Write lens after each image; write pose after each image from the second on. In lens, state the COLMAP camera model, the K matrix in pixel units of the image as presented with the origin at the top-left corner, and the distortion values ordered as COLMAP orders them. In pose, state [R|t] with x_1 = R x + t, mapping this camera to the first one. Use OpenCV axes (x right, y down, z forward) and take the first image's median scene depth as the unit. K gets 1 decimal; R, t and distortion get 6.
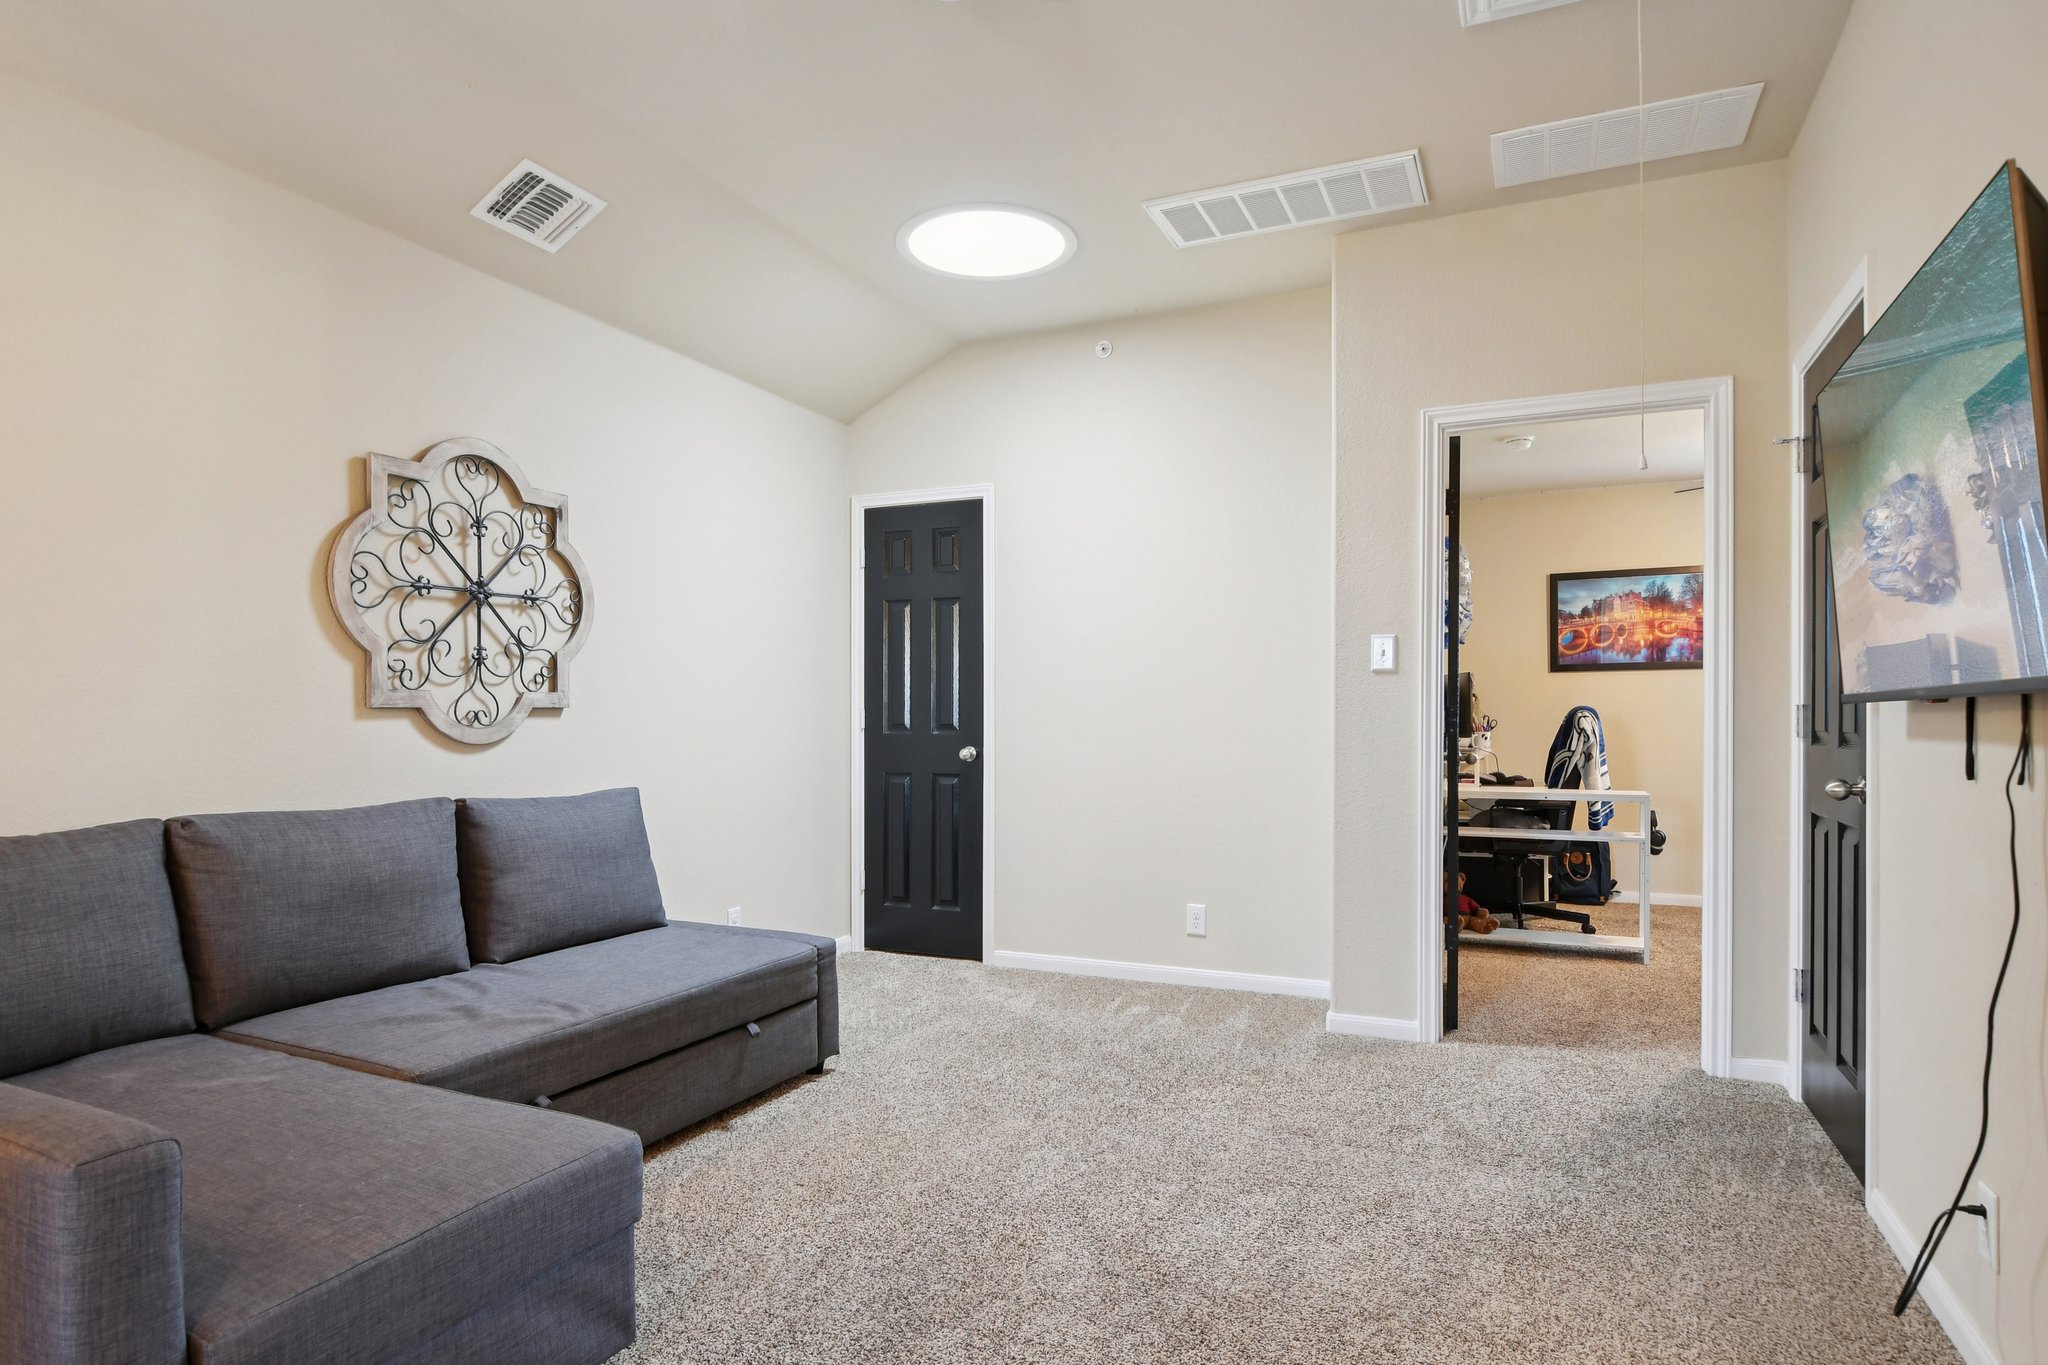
lens RADIAL K [[1125.7, 0, 1018.3], [0, 1125.7, 711.9], [0, 0, 1]] dist [0.001749, 0.000309]
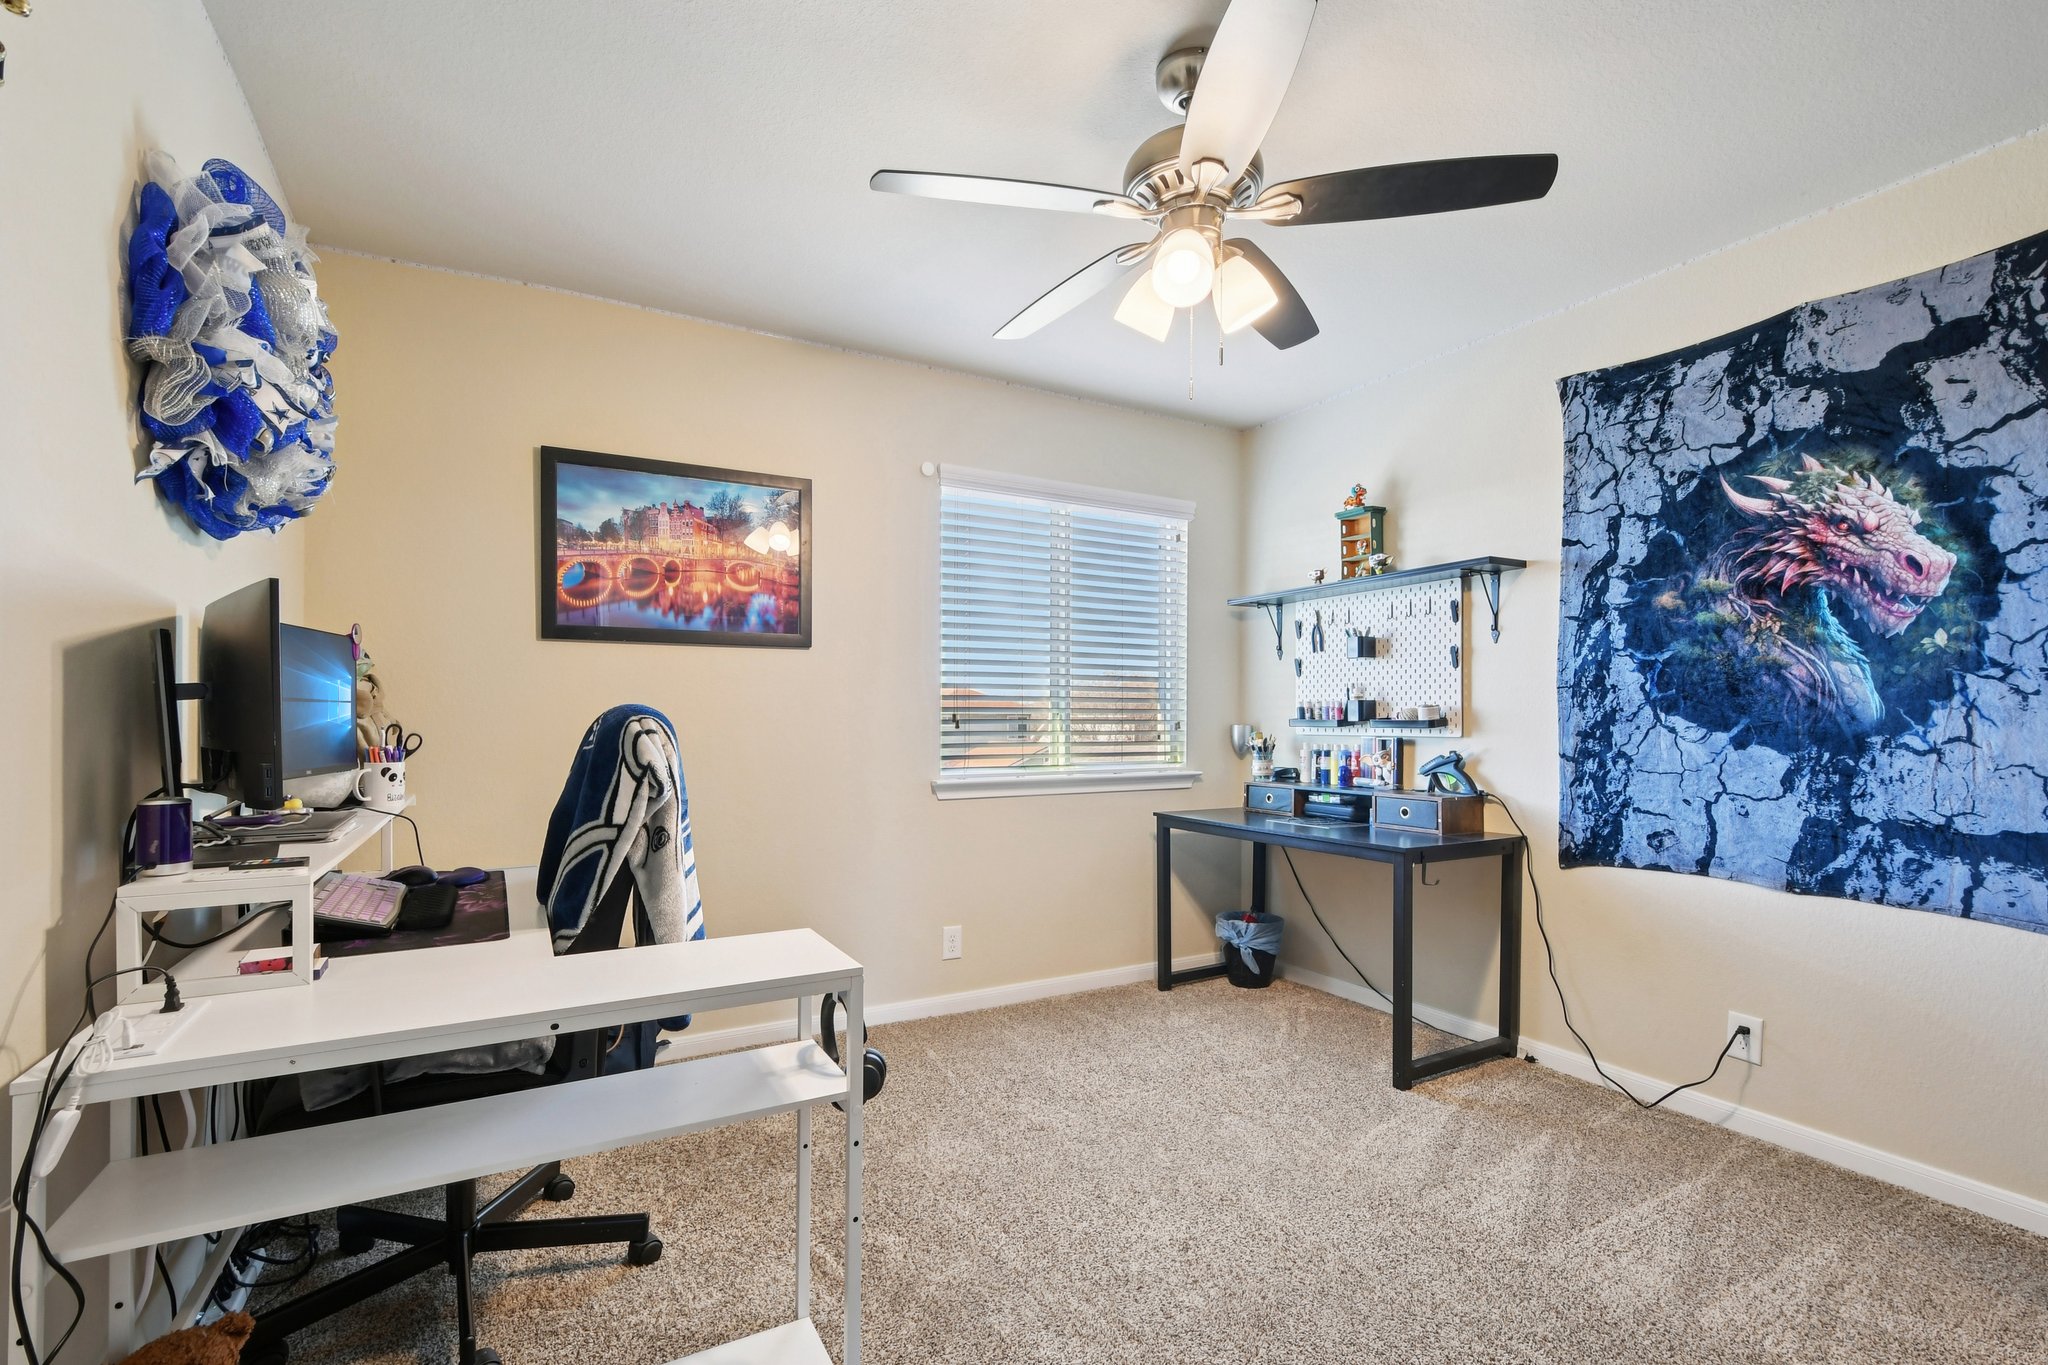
lens RADIAL K [[907.2, 0, 1007.4], [0, 907.2, 723.4], [0, 0, 1]] dist [-0.001192, -0.000714]
pose [[0.591553, 0.001710, 0.806264, 0.279745], [-0.008197, 0.999959, 0.003894, -0.000766], [-0.806224, -0.008913, 0.591543, 0.615302]]
